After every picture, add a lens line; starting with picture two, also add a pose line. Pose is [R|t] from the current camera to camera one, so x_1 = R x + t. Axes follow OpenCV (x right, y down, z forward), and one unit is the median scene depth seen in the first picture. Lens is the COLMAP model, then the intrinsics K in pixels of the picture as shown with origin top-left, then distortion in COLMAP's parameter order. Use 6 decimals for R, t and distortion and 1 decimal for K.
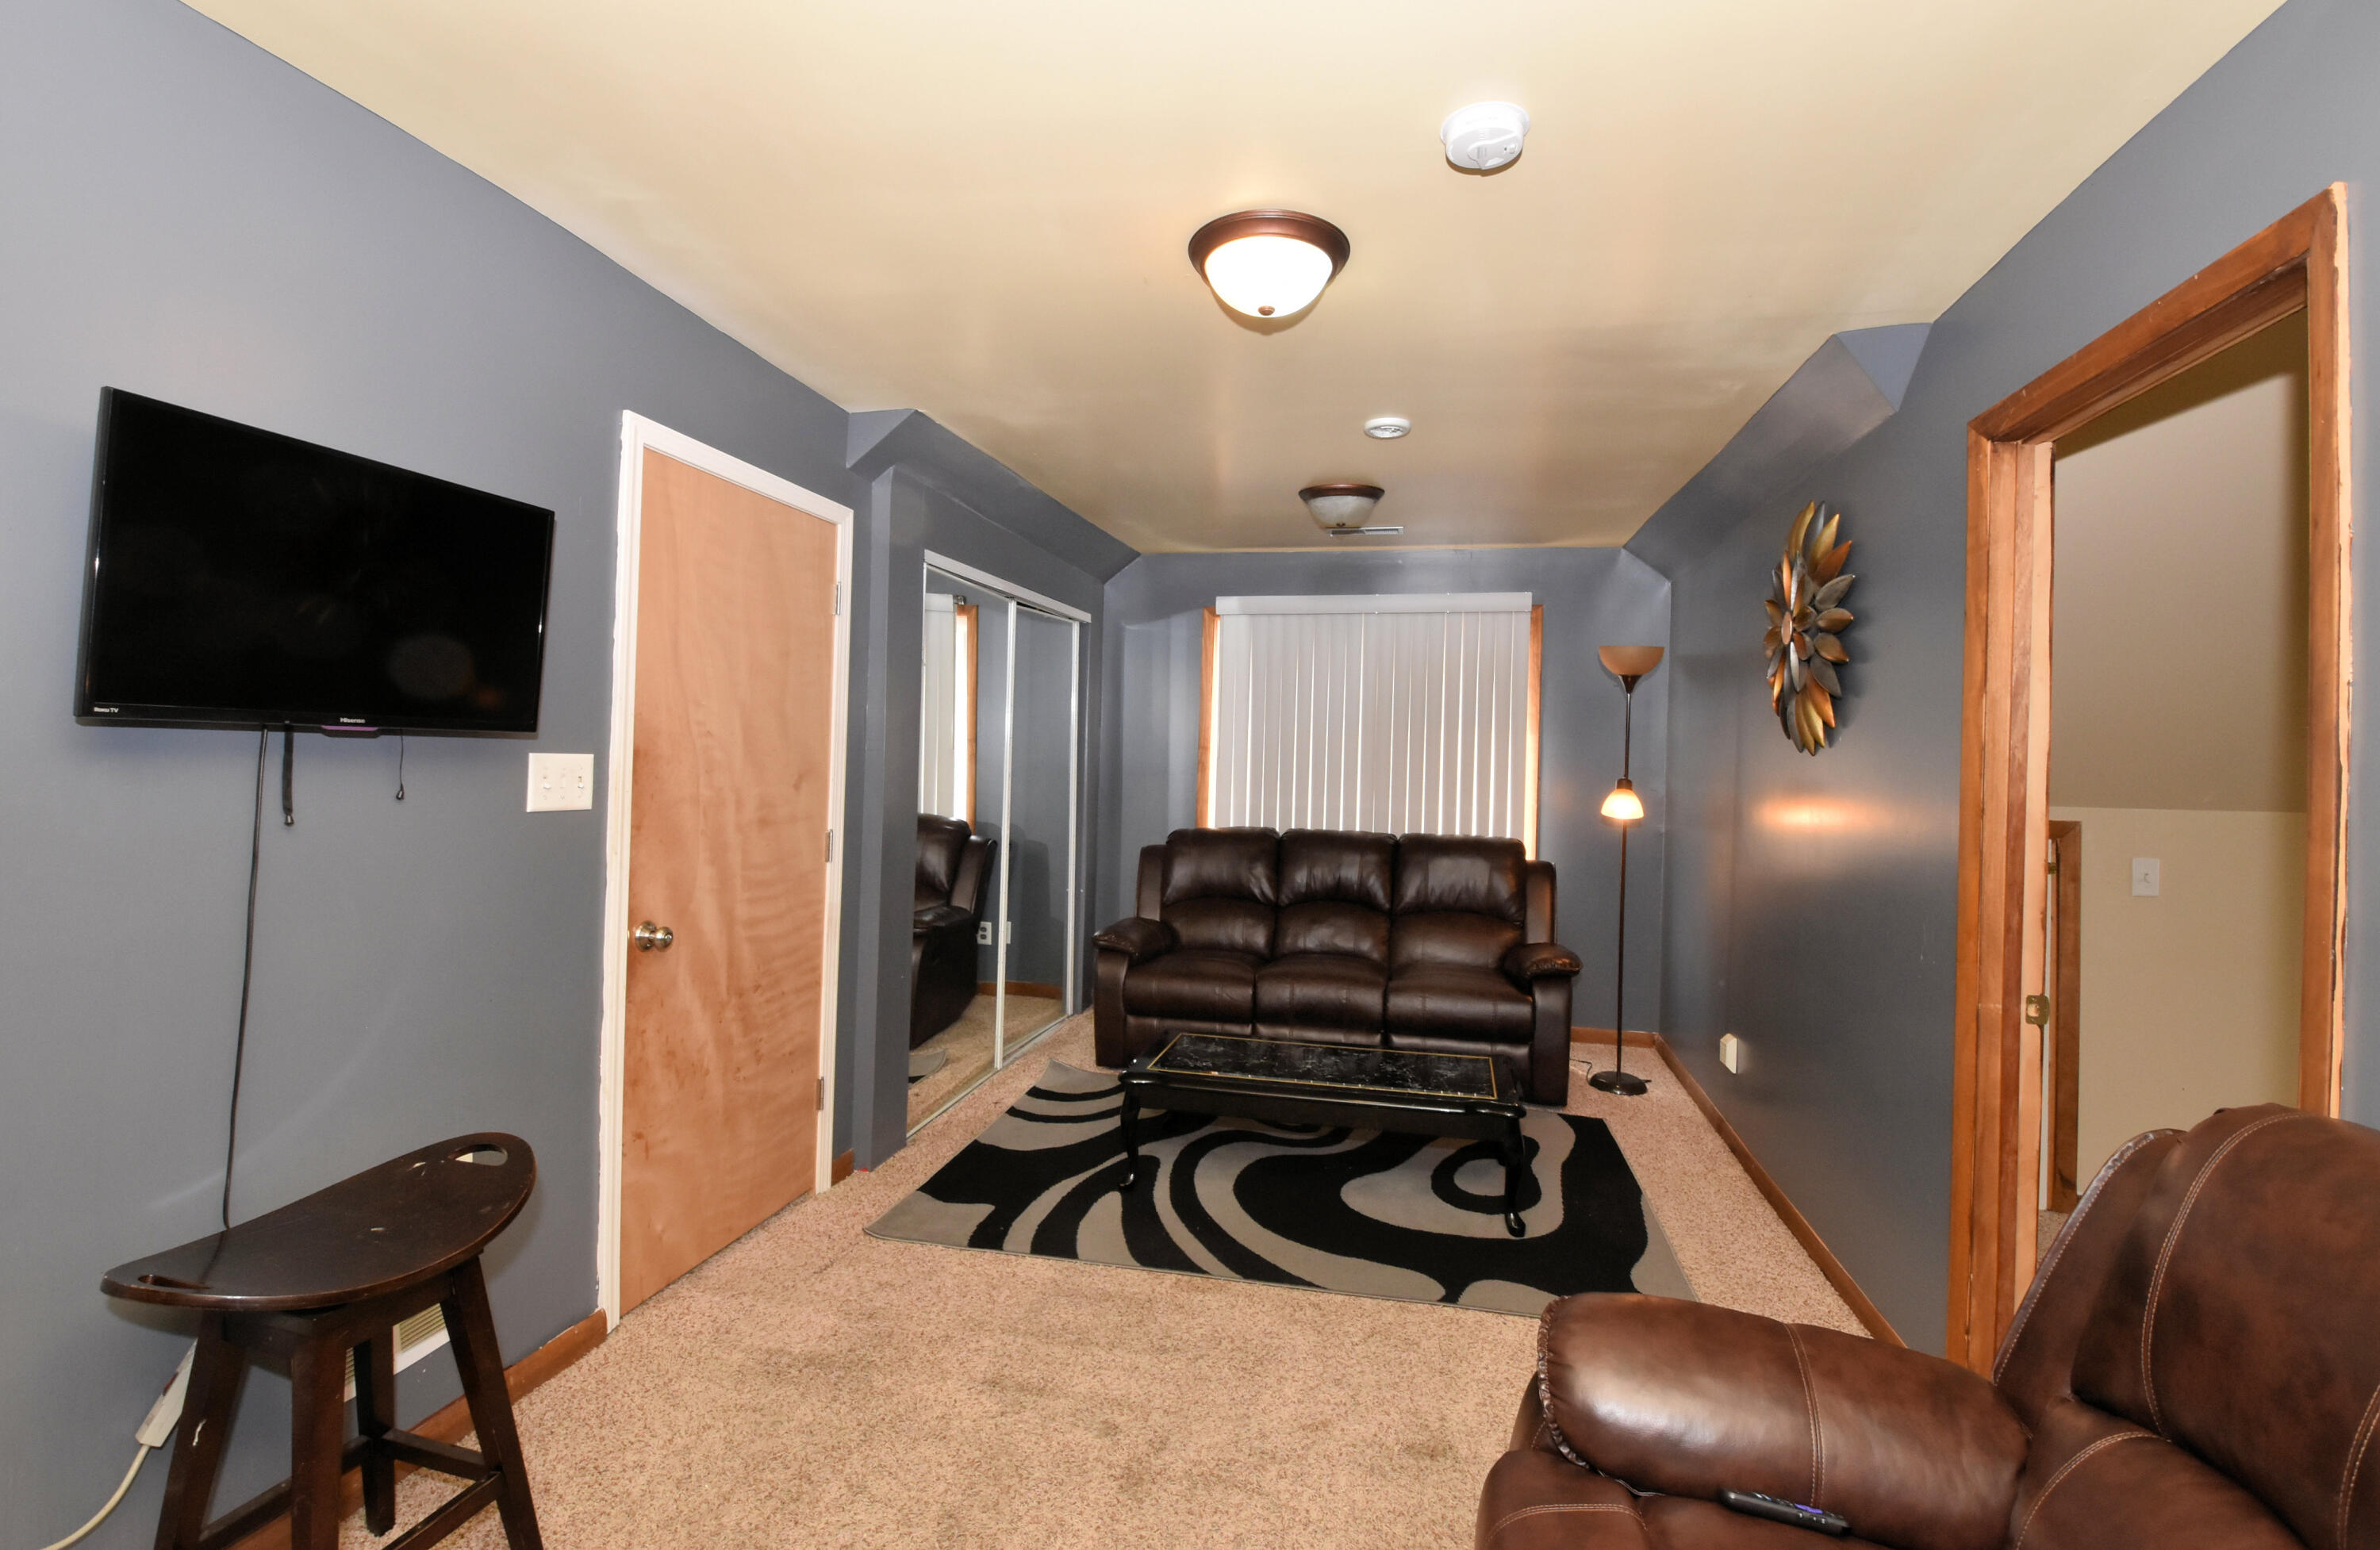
lens RADIAL K [[1103.8, 0, 1200.0], [0, 1103.8, 762.4], [0, 0, 1]] dist [0.037442, -0.021737]
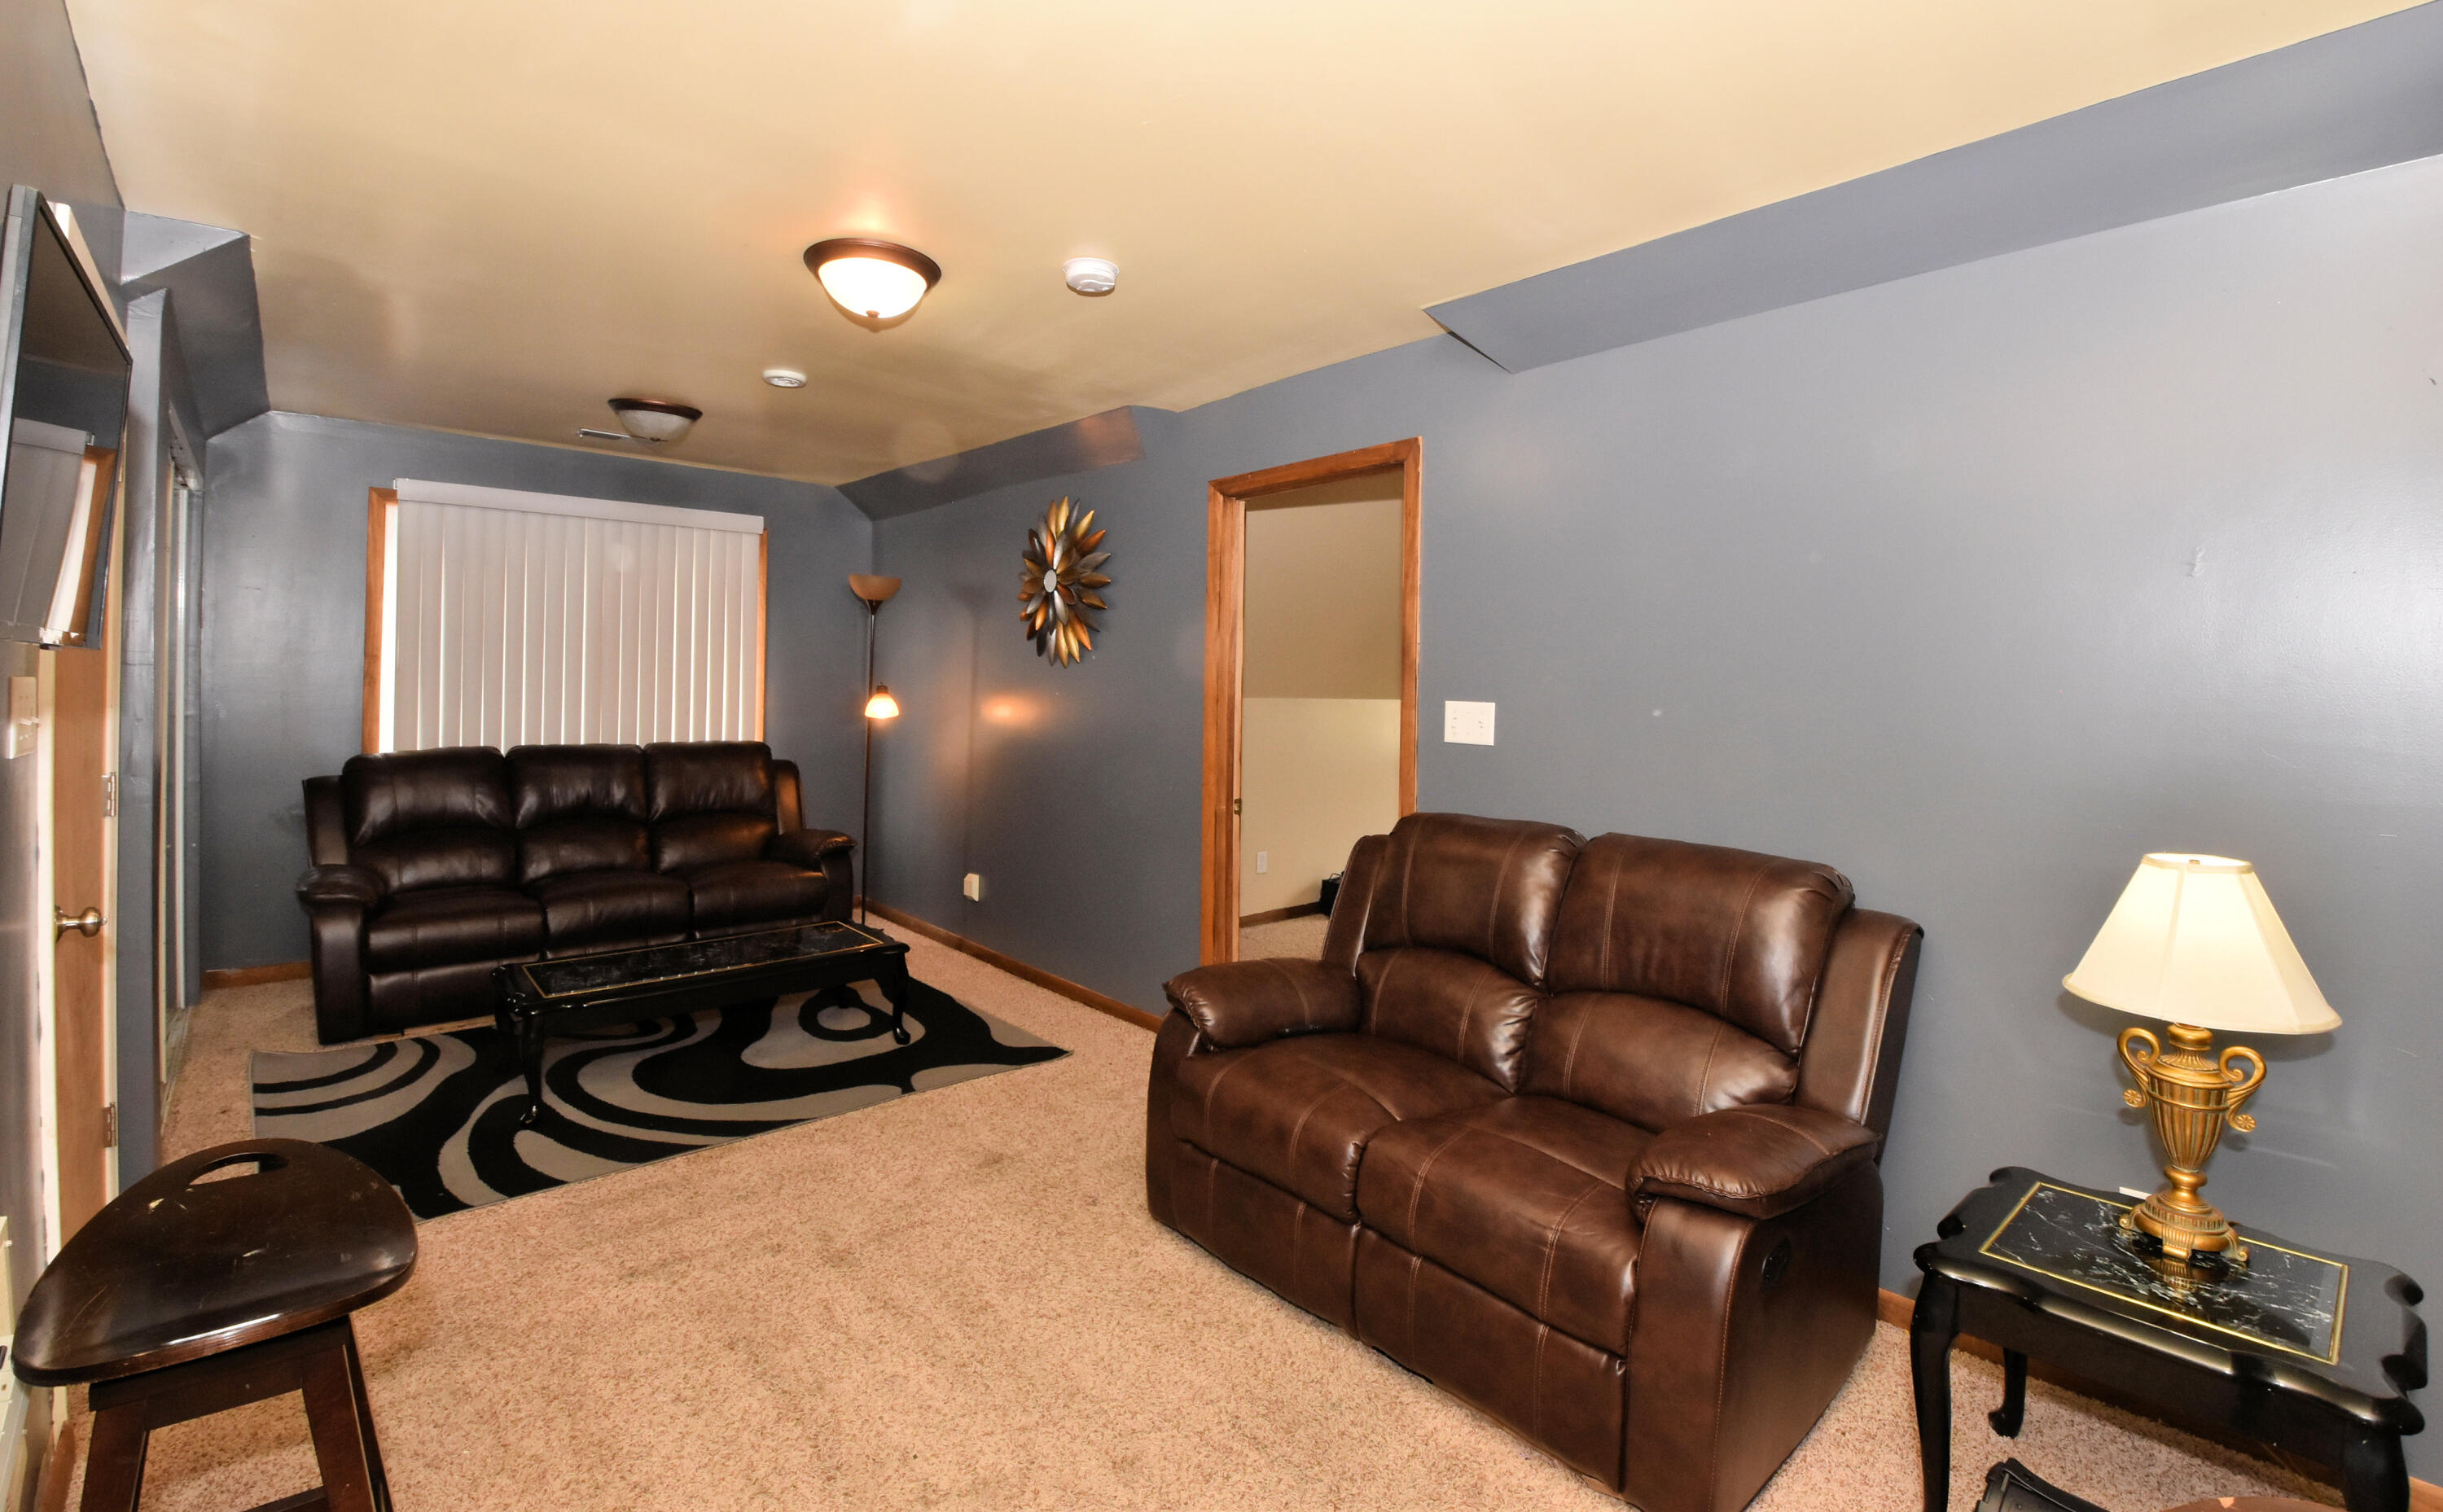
lens RADIAL K [[1085.2, 0, 1221.5], [0, 1085.2, 756.0], [0, 0, 1]] dist [-0.000840, -0.000053]
pose [[0.594154, -0.073598, 0.800977, -0.507268], [0.002065, 0.995941, 0.089980, -0.021086], [-0.804348, -0.051808, 0.591895, -0.027933]]
